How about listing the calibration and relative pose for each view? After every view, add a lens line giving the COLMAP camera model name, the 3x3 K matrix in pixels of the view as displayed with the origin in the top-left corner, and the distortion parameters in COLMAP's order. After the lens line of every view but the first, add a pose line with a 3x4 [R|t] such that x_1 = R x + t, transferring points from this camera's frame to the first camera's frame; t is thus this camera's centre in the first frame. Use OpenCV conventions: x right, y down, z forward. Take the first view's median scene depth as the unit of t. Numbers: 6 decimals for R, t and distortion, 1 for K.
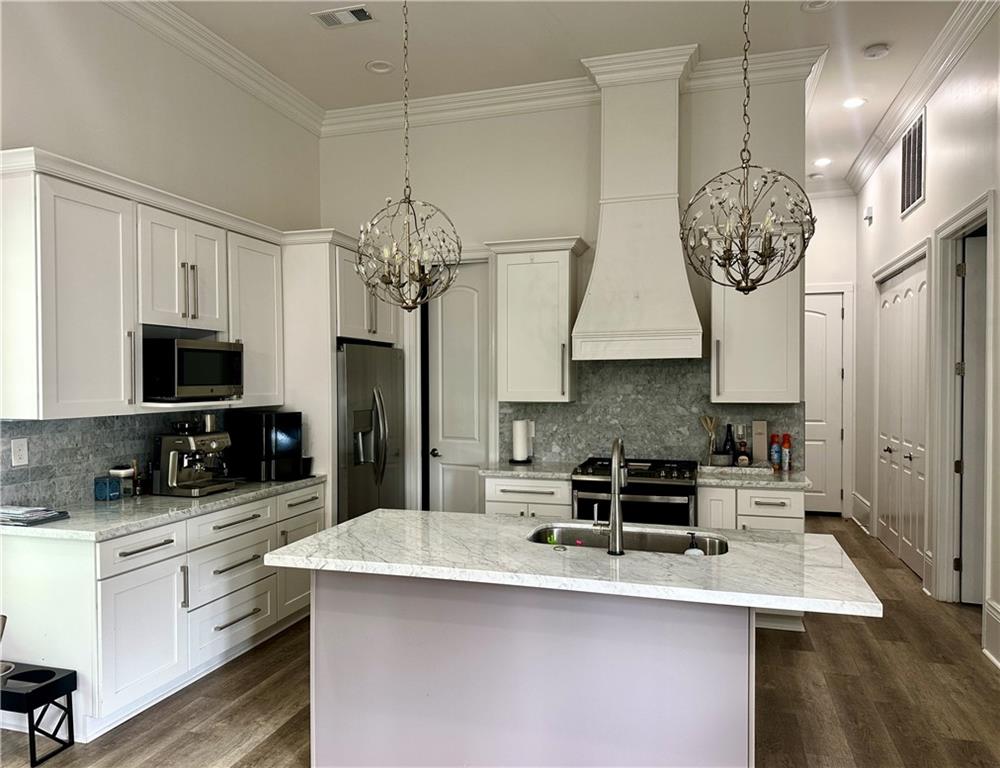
lens RADIAL K [[731.6, 0, 484.4], [0, 731.6, 390.2], [0, 0, 1]] dist [0.045092, -0.049365]
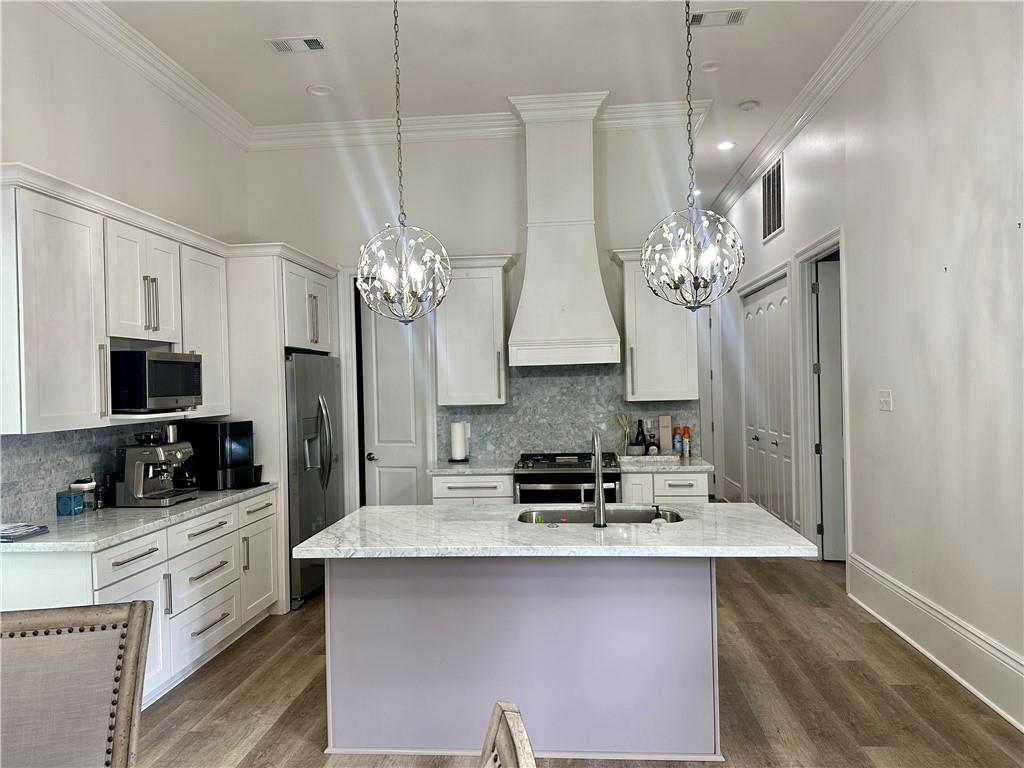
lens RADIAL K [[720.3, 0, 512.0], [0, 720.3, 384.0], [0, 0, 1]] dist [0.067987, -0.087012]
pose [[0.975956, -0.020794, 0.216974, -0.121231], [0.024556, 0.999591, -0.014656, 0.002267], [-0.216580, 0.019631, 0.976067, -0.072448]]
